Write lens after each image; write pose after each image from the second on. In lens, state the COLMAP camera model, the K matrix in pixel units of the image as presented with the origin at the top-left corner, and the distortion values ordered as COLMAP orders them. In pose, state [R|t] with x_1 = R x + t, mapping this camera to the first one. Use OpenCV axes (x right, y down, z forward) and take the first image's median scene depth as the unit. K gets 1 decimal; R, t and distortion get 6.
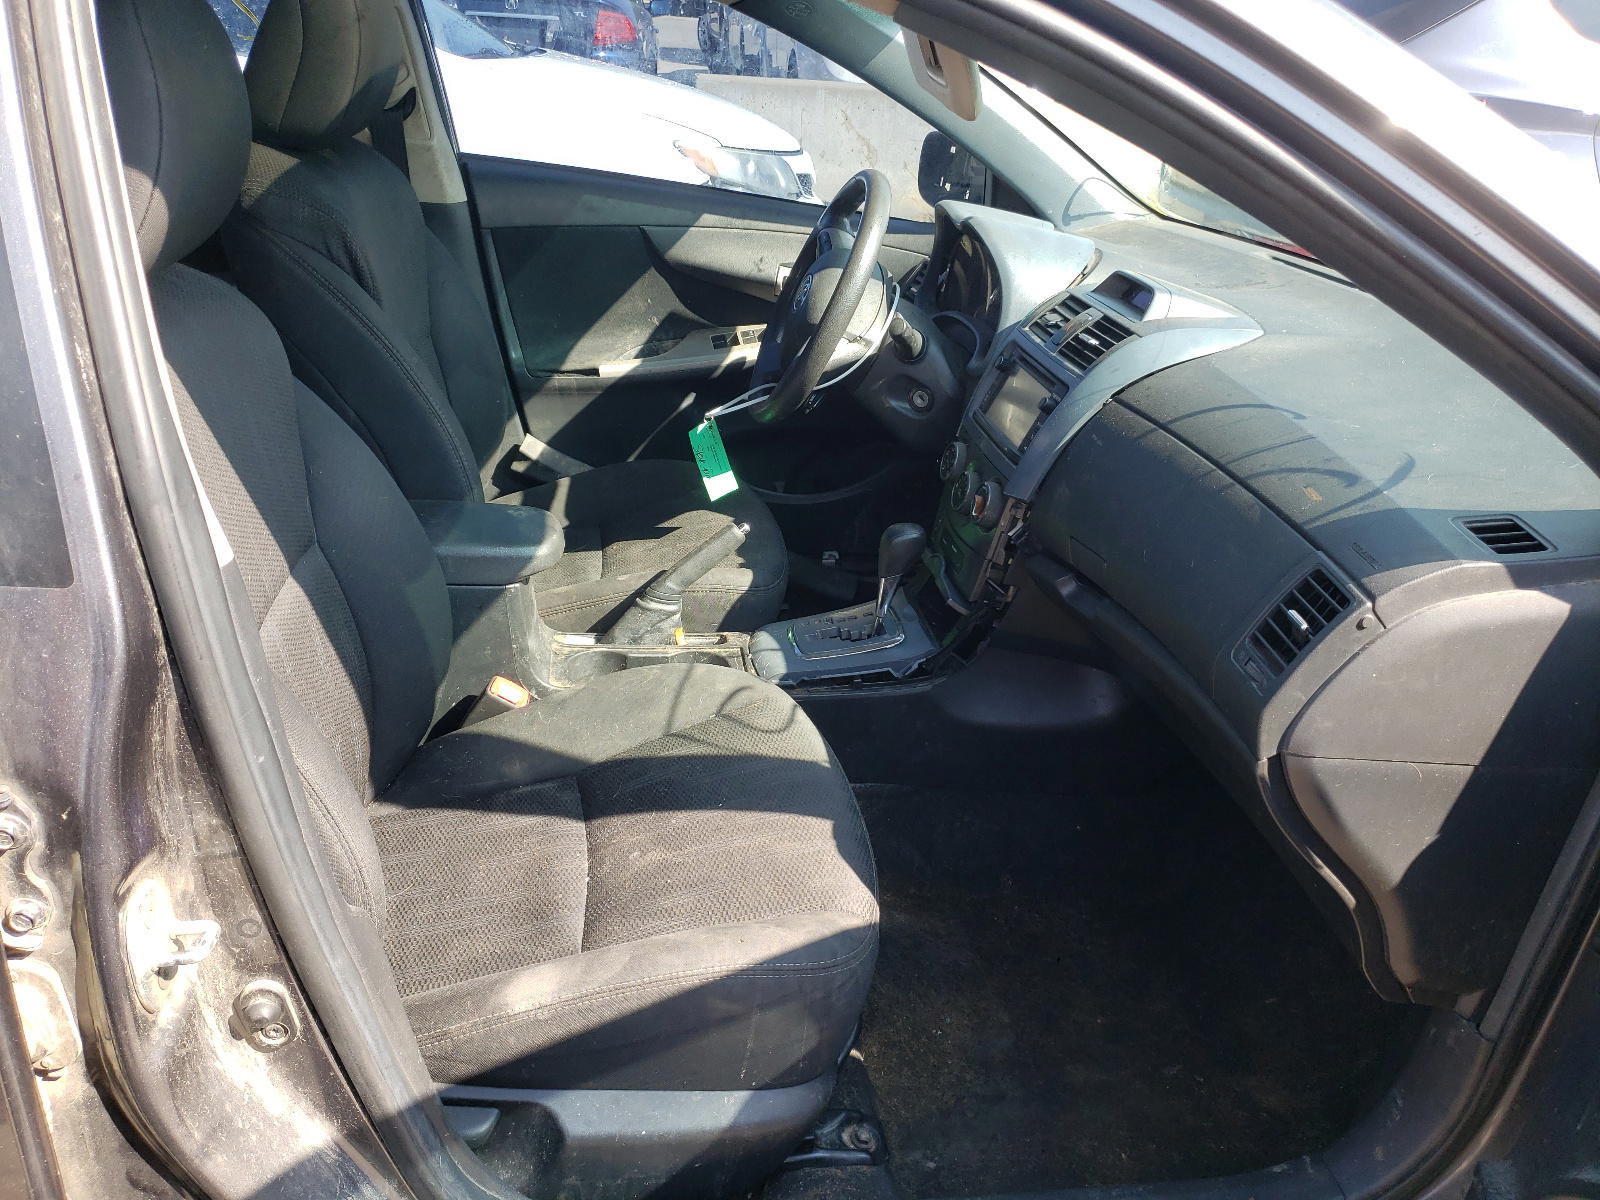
lens RADIAL K [[1222.1, 0, 800.0], [0, 1222.1, 600.0], [0, 0, 1]] dist [0.050558, 0.000063]
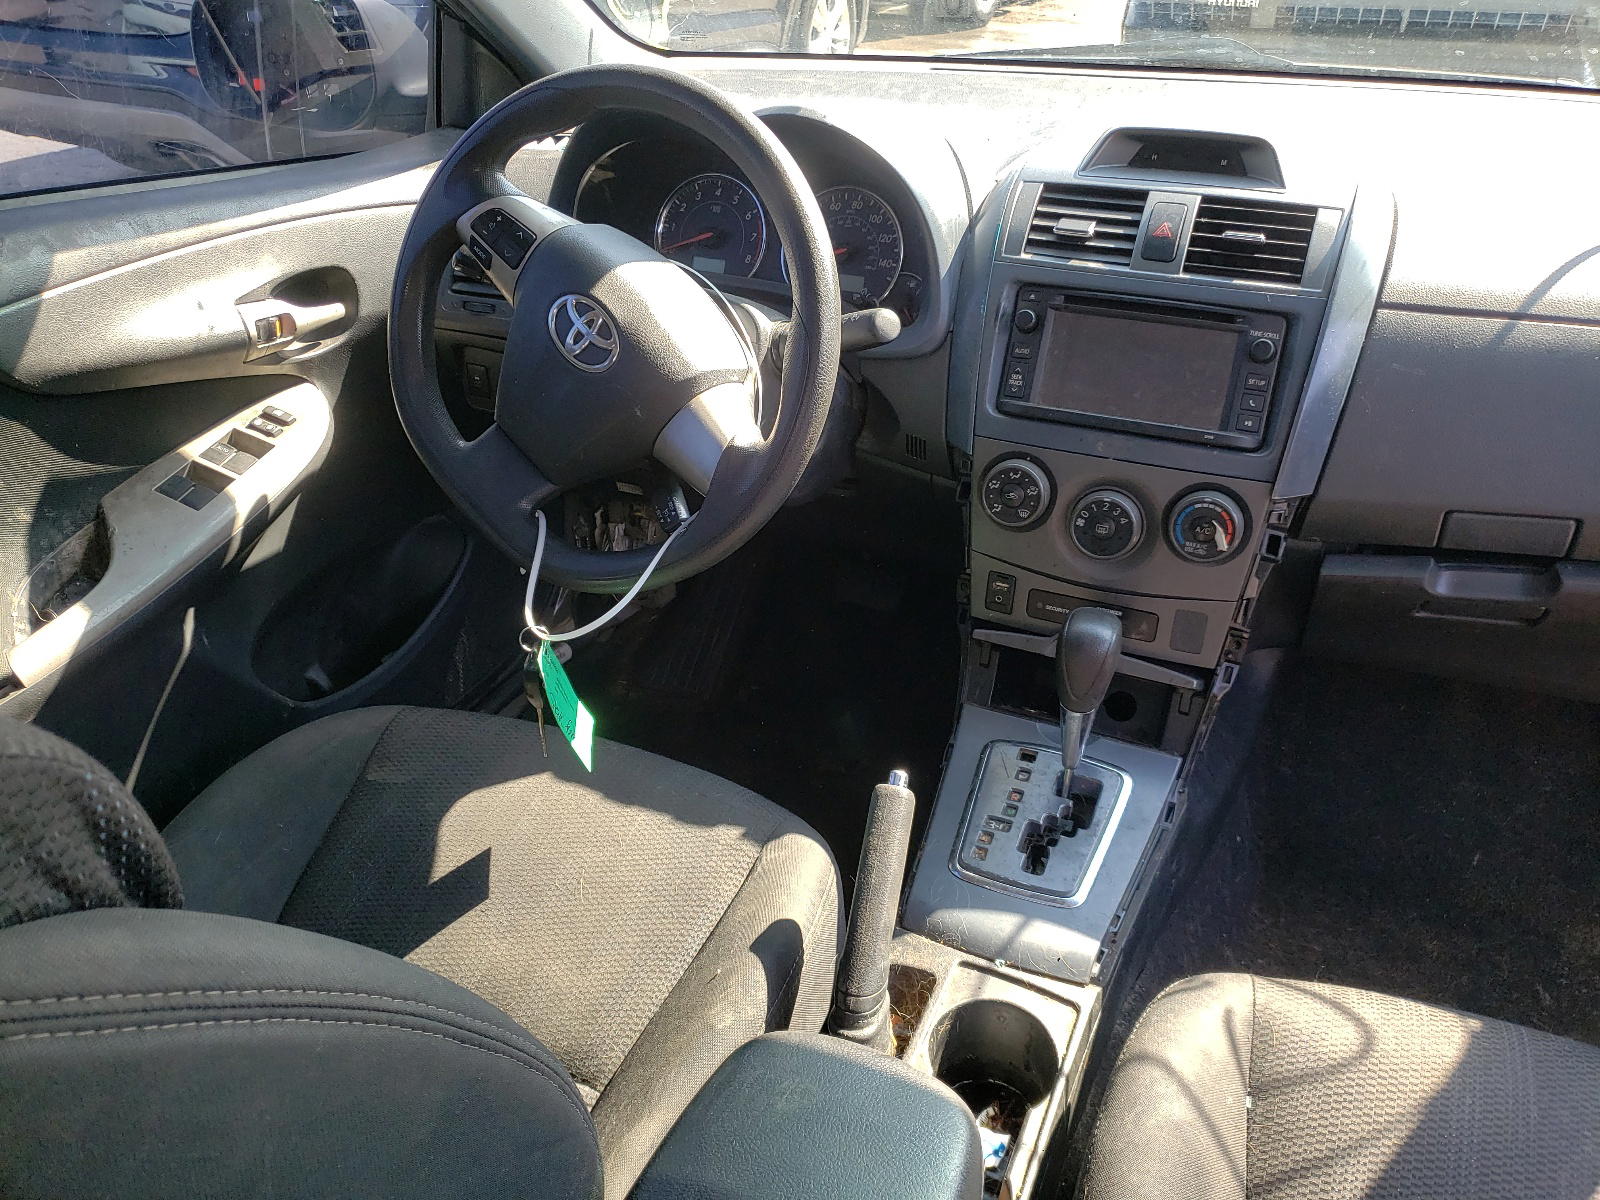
lens RADIAL K [[1222.1, 0, 800.0], [0, 1222.1, 600.0], [0, 0, 1]] dist [0.050558, 0.000063]
pose [[0.548426, -0.514104, 0.659489, -0.361150], [0.407084, 0.853054, 0.326469, -0.305752], [-0.730419, 0.089423, 0.677121, 0.641181]]
